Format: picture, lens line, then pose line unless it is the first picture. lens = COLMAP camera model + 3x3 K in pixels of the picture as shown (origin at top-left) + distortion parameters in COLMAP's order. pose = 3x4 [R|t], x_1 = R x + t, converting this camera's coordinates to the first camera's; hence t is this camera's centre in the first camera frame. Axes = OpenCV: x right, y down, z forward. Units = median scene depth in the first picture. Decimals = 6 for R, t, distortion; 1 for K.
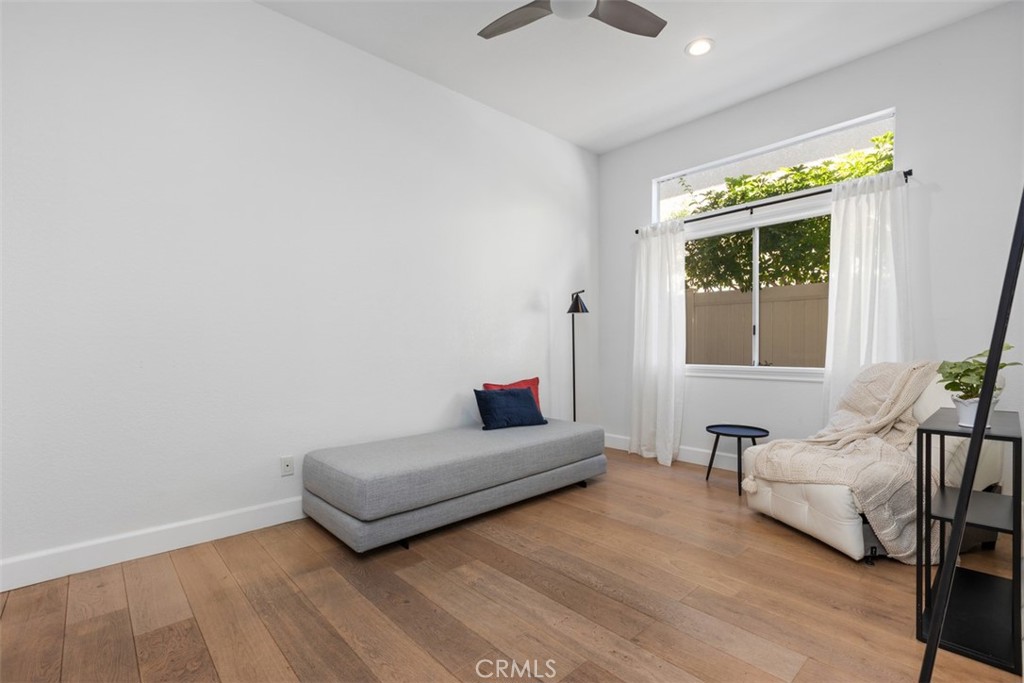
lens RADIAL K [[458.0, 0, 513.3], [0, 458.0, 347.9], [0, 0, 1]] dist [-0.001339, 0.000494]
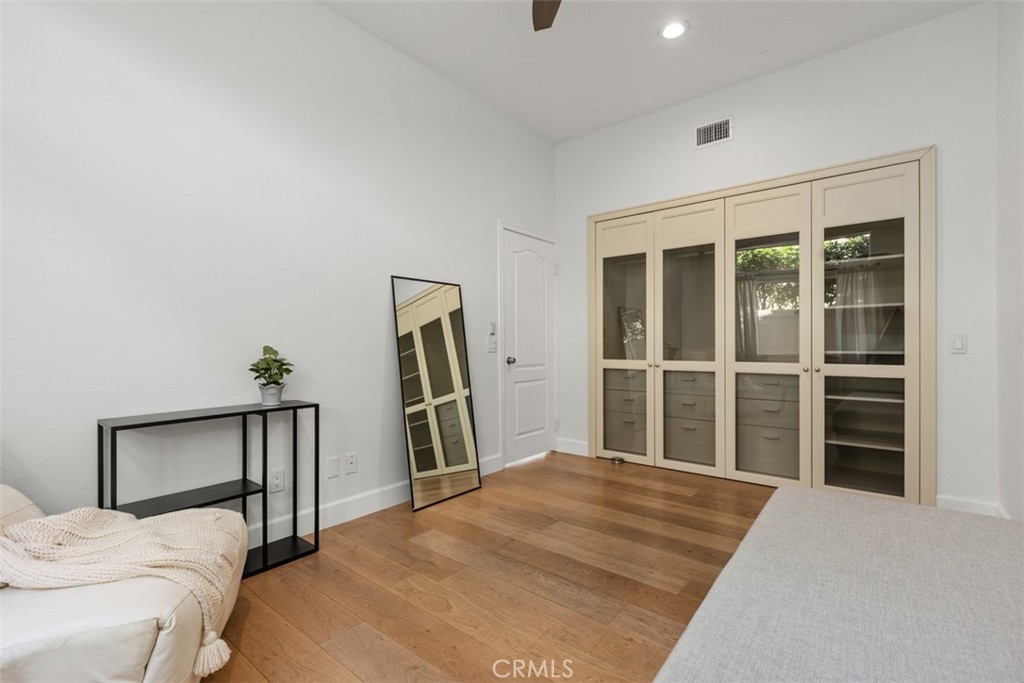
lens RADIAL K [[458.0, 0, 509.9], [0, 458.0, 344.0], [0, 0, 1]] dist [-0.001339, 0.000494]
pose [[-0.990825, 0.007046, -0.134966, 0.391026], [0.008230, 0.999932, -0.008223, 0.004408], [0.134899, -0.009258, -0.990816, 2.069443]]
